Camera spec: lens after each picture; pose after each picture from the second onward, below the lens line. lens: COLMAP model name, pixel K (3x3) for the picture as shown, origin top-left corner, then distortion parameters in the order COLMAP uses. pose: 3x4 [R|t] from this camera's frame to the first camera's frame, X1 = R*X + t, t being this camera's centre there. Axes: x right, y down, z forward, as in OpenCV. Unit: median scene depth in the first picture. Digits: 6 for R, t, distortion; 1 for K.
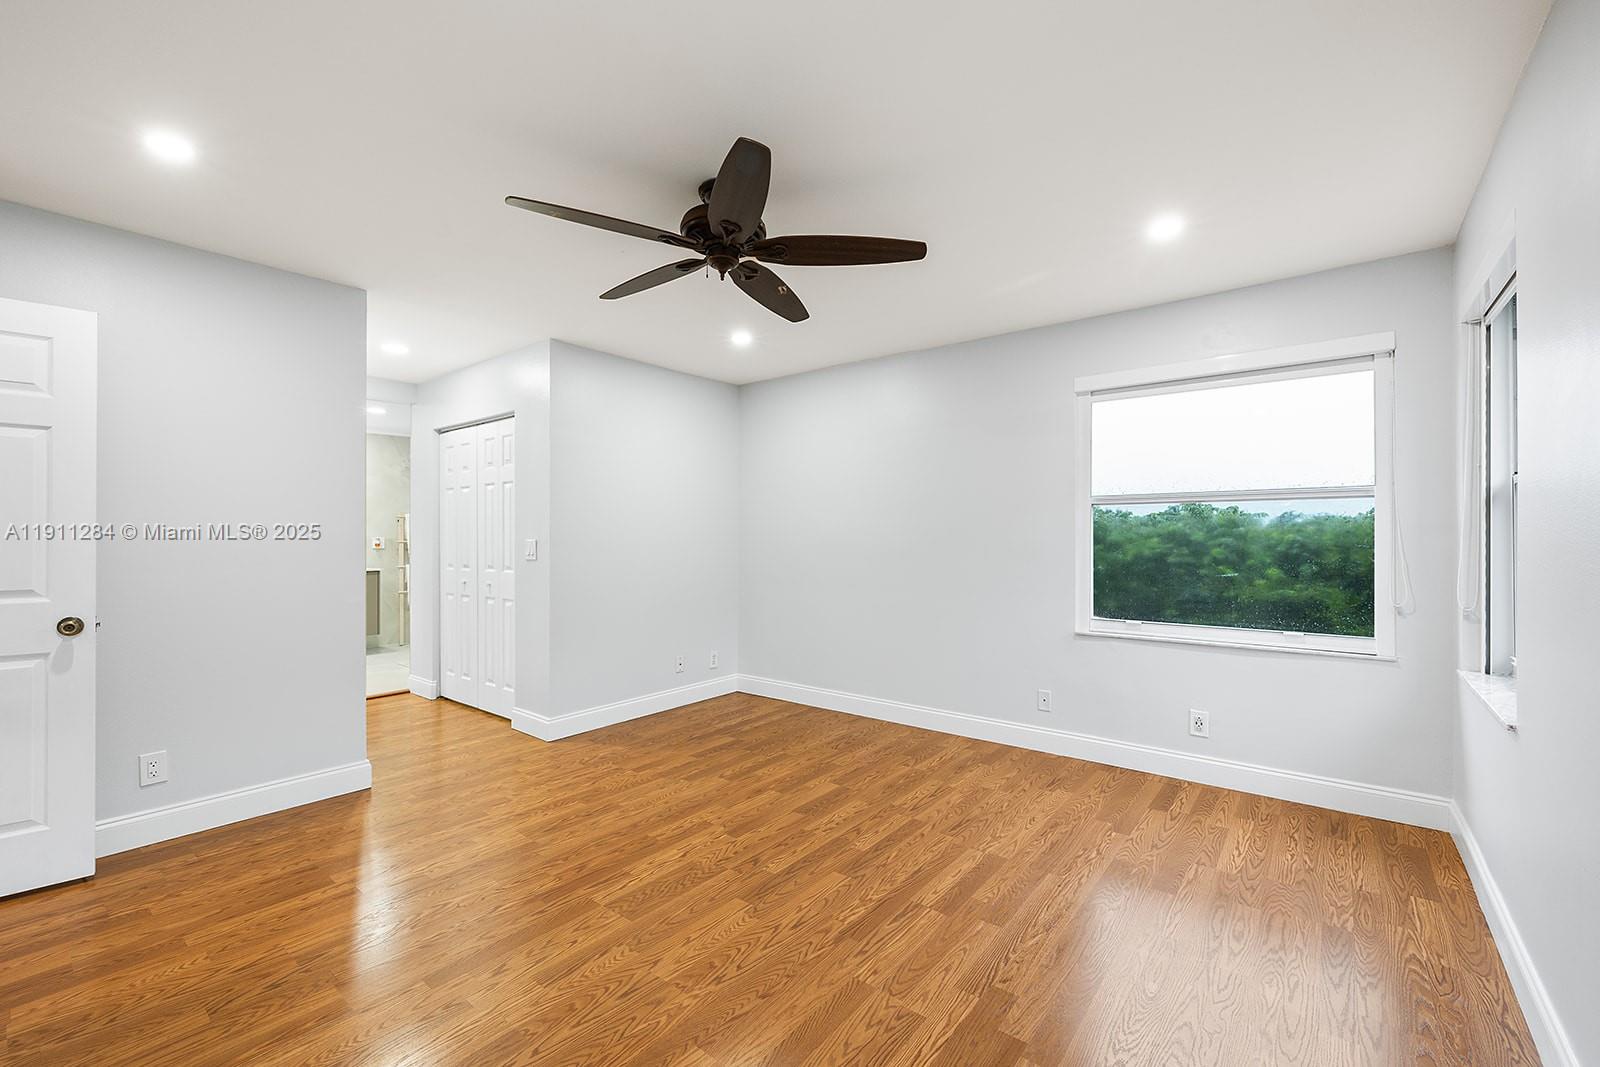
lens RADIAL K [[673.3, 0, 791.5], [0, 673.3, 526.8], [0, 0, 1]] dist [-0.003239, -0.000242]
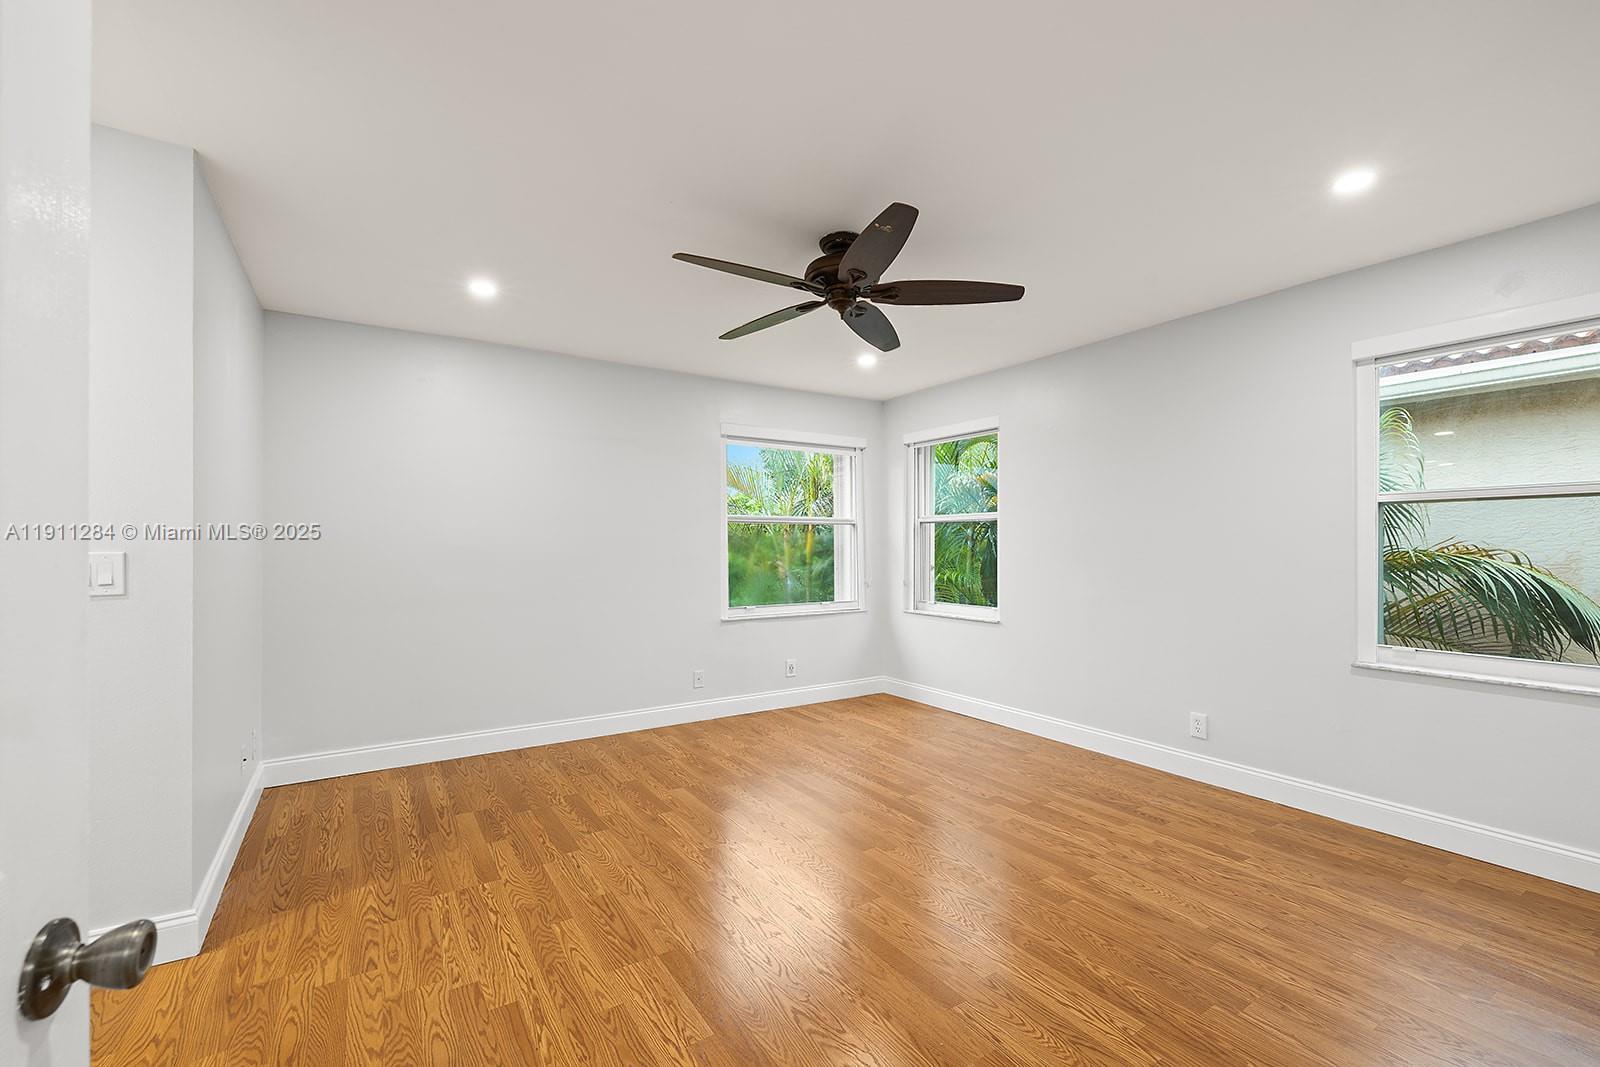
lens RADIAL K [[676.0, 0, 807.1], [0, 676.0, 540.3], [0, 0, 1]] dist [0.000253, 0.000000]
pose [[0.295707, 0.012871, 0.955192, -0.891718], [-0.013545, 0.999865, -0.009280, 0.017179], [-0.955183, -0.010194, 0.295841, 0.540990]]
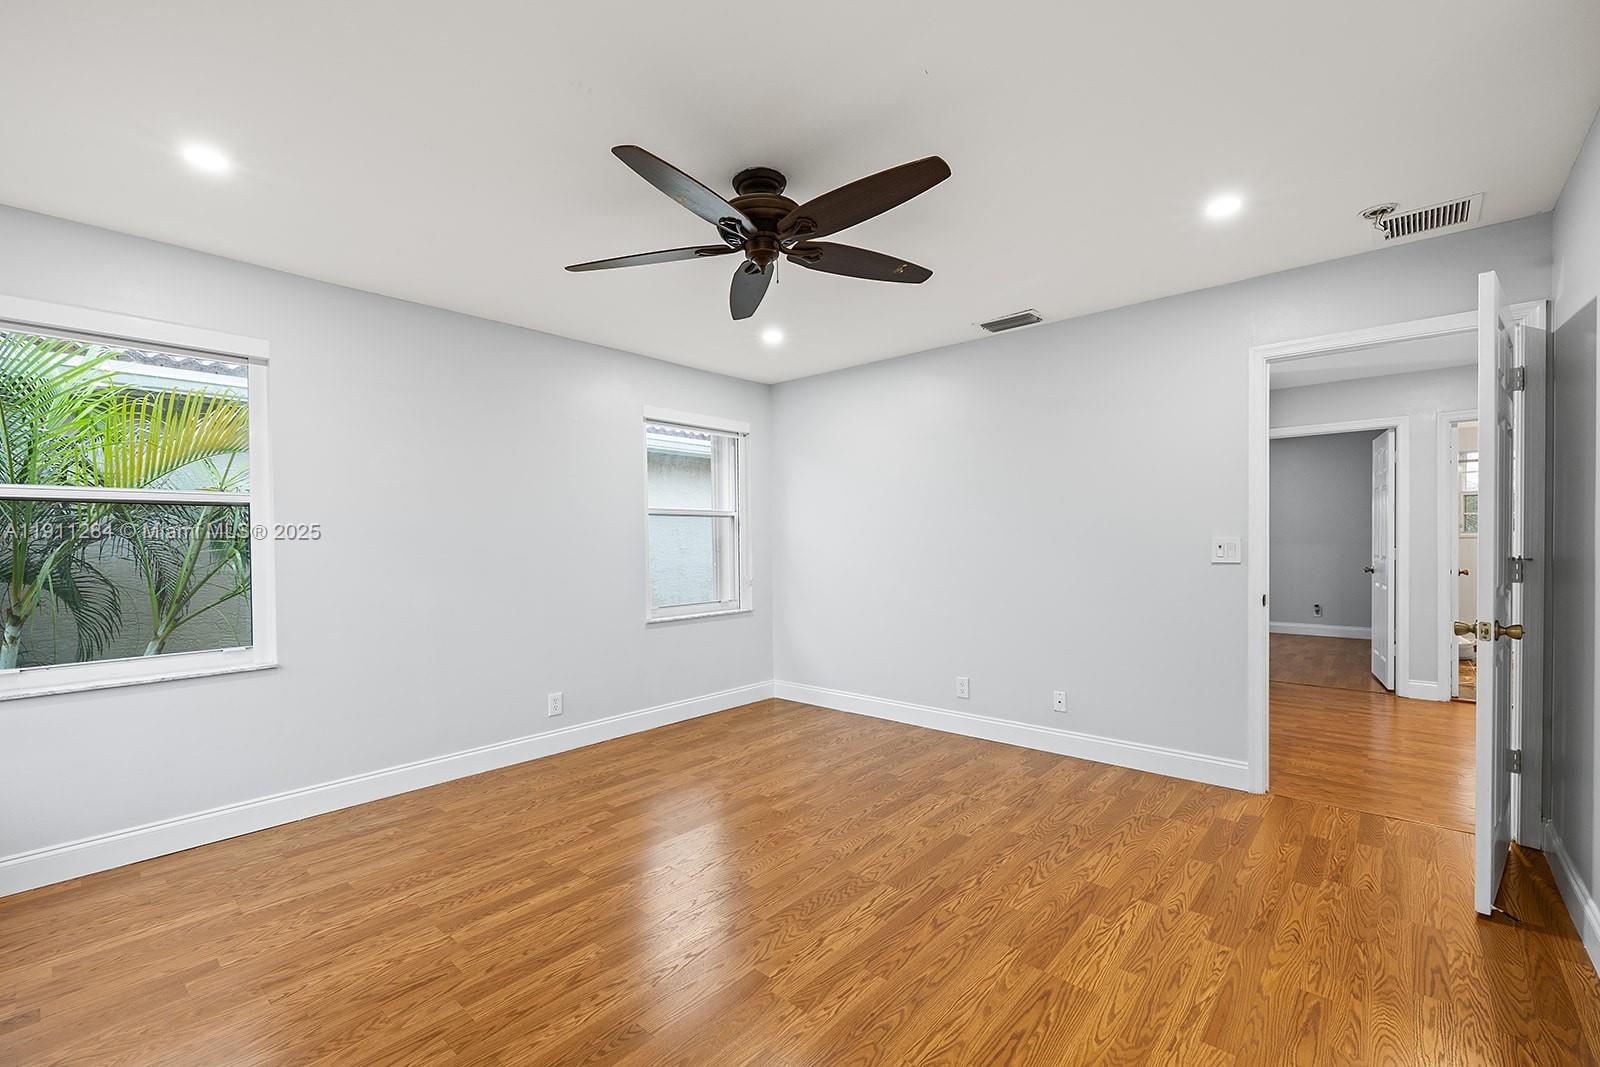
lens RADIAL K [[668.9, 0, 786.6], [0, 668.9, 543.5], [0, 0, 1]] dist [0.011714, -0.000382]
pose [[-0.998531, 0.012334, 0.052762, -0.135963], [0.011847, 0.999884, -0.009526, 0.021357], [-0.052873, -0.008887, -0.998562, 1.468969]]
